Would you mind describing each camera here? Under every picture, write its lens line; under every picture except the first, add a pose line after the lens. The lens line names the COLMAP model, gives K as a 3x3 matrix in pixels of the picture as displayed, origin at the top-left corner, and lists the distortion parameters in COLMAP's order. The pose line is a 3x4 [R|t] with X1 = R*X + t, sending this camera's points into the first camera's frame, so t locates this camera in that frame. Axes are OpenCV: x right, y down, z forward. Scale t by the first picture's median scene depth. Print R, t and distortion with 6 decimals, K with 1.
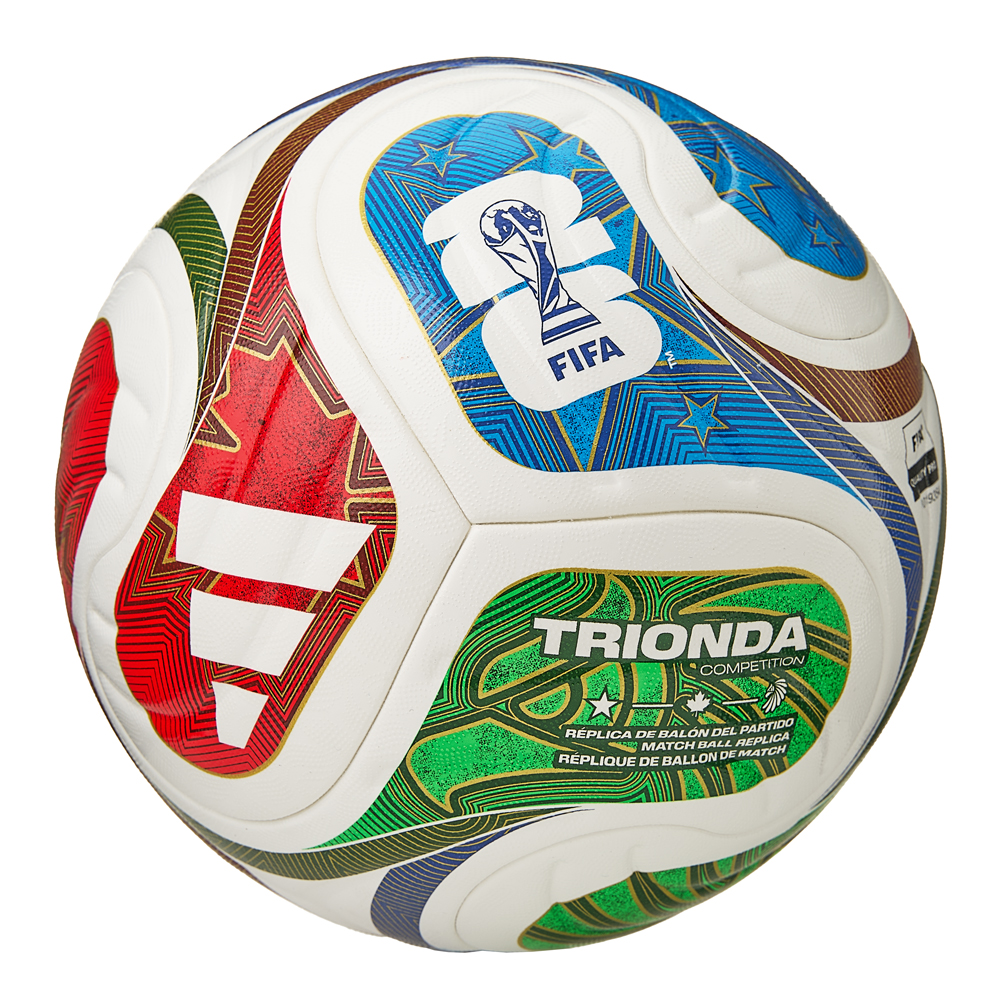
lens RADIAL K [[3896.6, 0, 500.0], [0, 3896.6, 500.0], [0, 0, 1]] dist [0.001422, 0.673259]
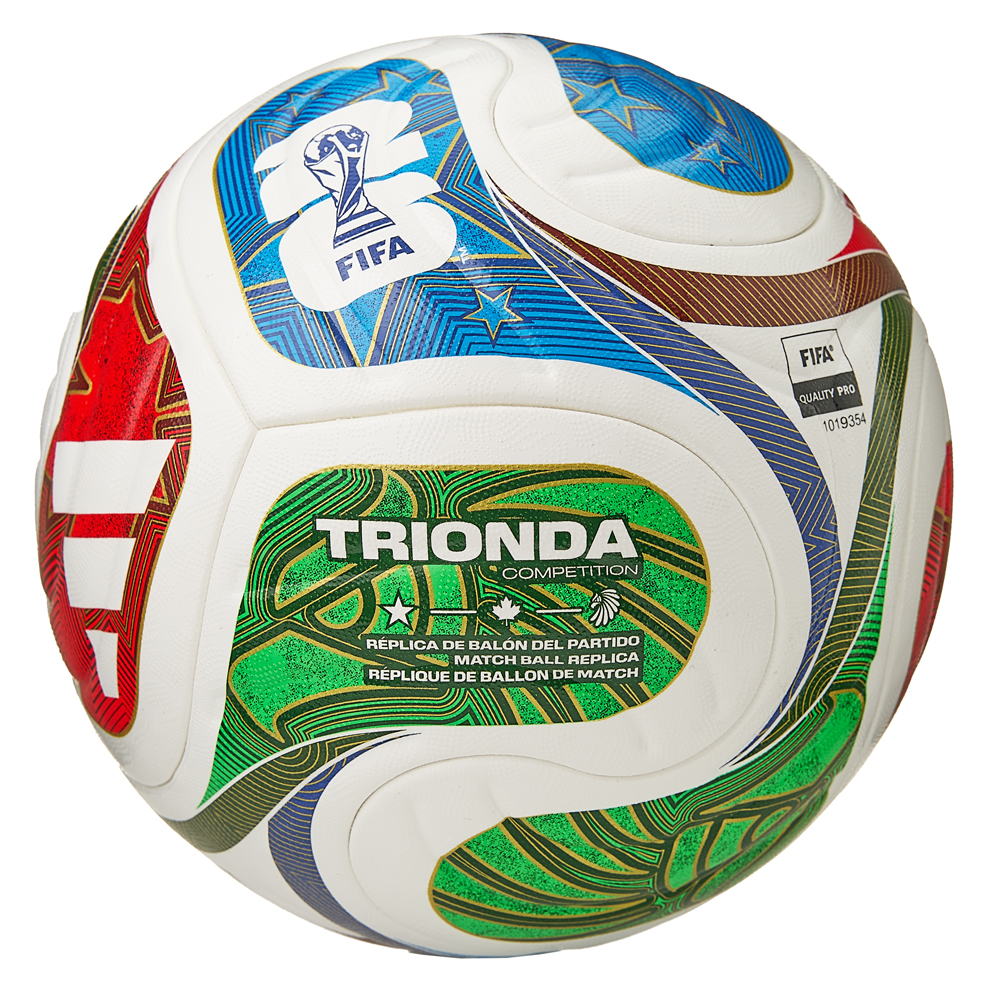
lens RADIAL K [[3896.6, 0, 500.0], [0, 3896.6, 500.0], [0, 0, 1]] dist [0.001422, 0.673259]
pose [[0.910568, -0.076639, -0.406193, 0.438751], [-0.001840, 0.981901, -0.189387, 0.206310], [0.413355, 0.173197, 0.893946, 0.146730]]
